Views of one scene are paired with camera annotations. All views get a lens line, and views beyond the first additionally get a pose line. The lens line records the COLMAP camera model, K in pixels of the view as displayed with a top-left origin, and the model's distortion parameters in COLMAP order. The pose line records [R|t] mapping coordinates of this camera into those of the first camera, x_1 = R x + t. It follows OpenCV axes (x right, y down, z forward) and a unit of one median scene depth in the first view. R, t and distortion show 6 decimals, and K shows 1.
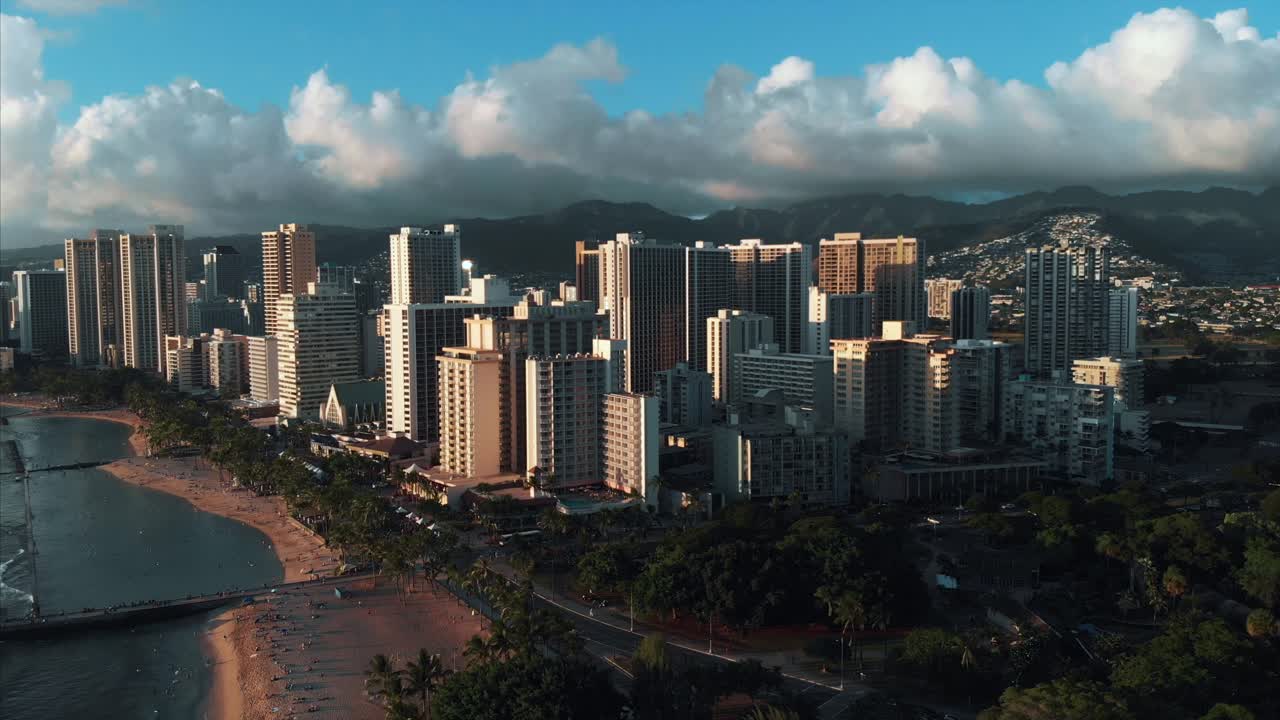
lens RADIAL K [[989.2, 0, 638.7], [0, 989.2, 360.8], [0, 0, 1]] dist [0.056053, -0.096303]
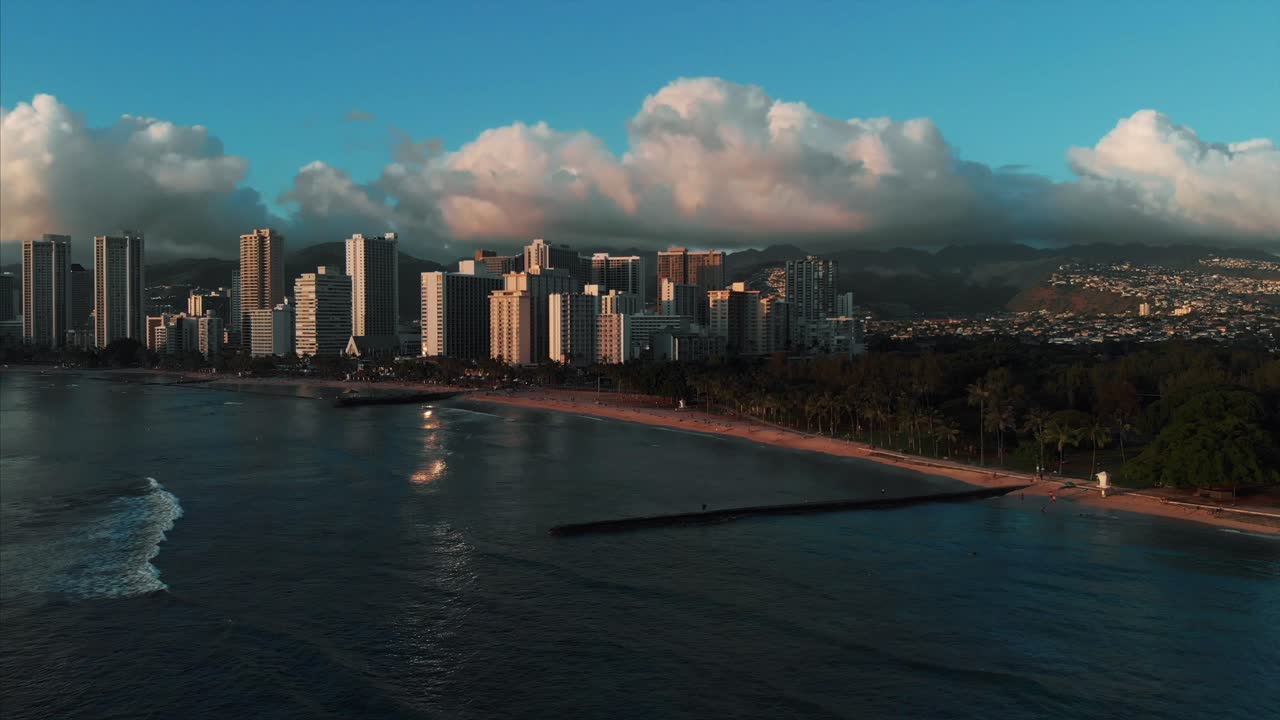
lens RADIAL K [[989.2, 0, 647.0], [0, 989.2, 365.8], [0, 0, 1]] dist [0.056053, -0.096303]
pose [[0.961239, -0.003785, 0.275689, -0.322844], [0.017058, 0.998807, -0.045763, 0.154726], [-0.275187, 0.048692, 0.960157, -0.538697]]
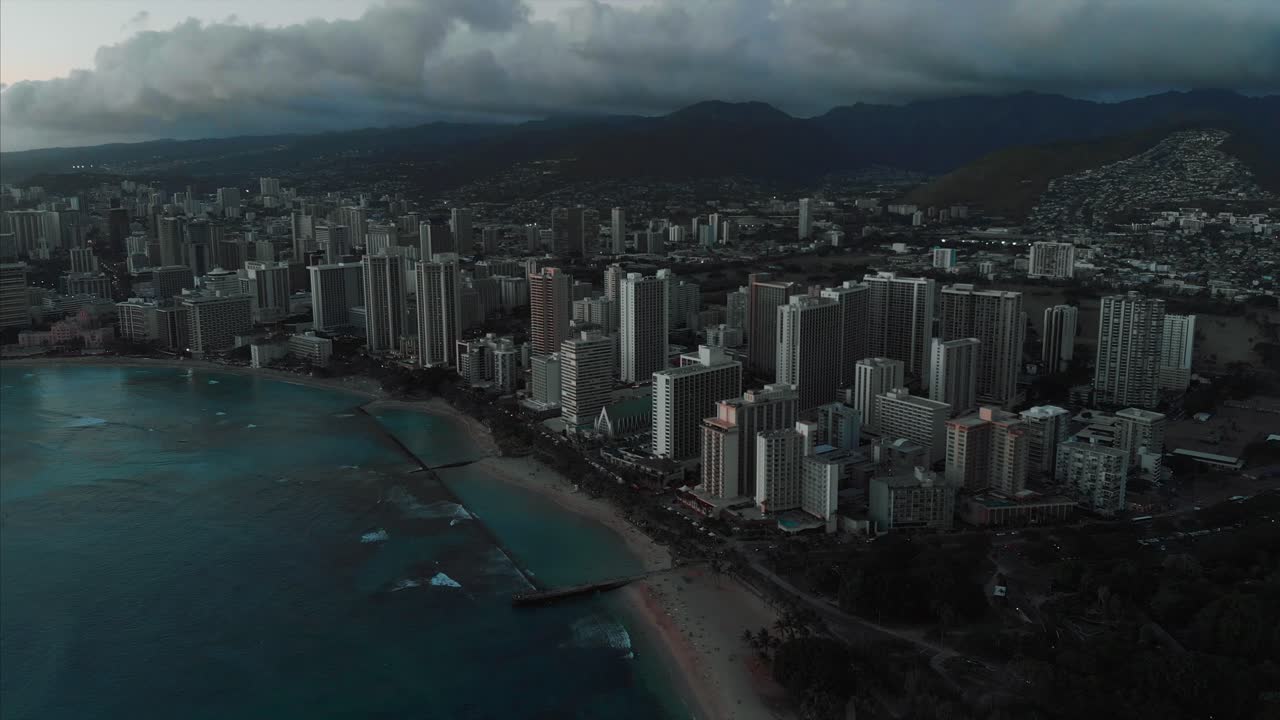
lens RADIAL K [[989.2, 0, 628.0], [0, 989.2, 370.2], [0, 0, 1]] dist [0.056053, -0.096303]
pose [[0.993288, 0.018512, -0.114173, -0.109846], [-0.003294, 0.991236, 0.132059, -0.255699], [0.115617, -0.130796, 0.984645, -0.521307]]
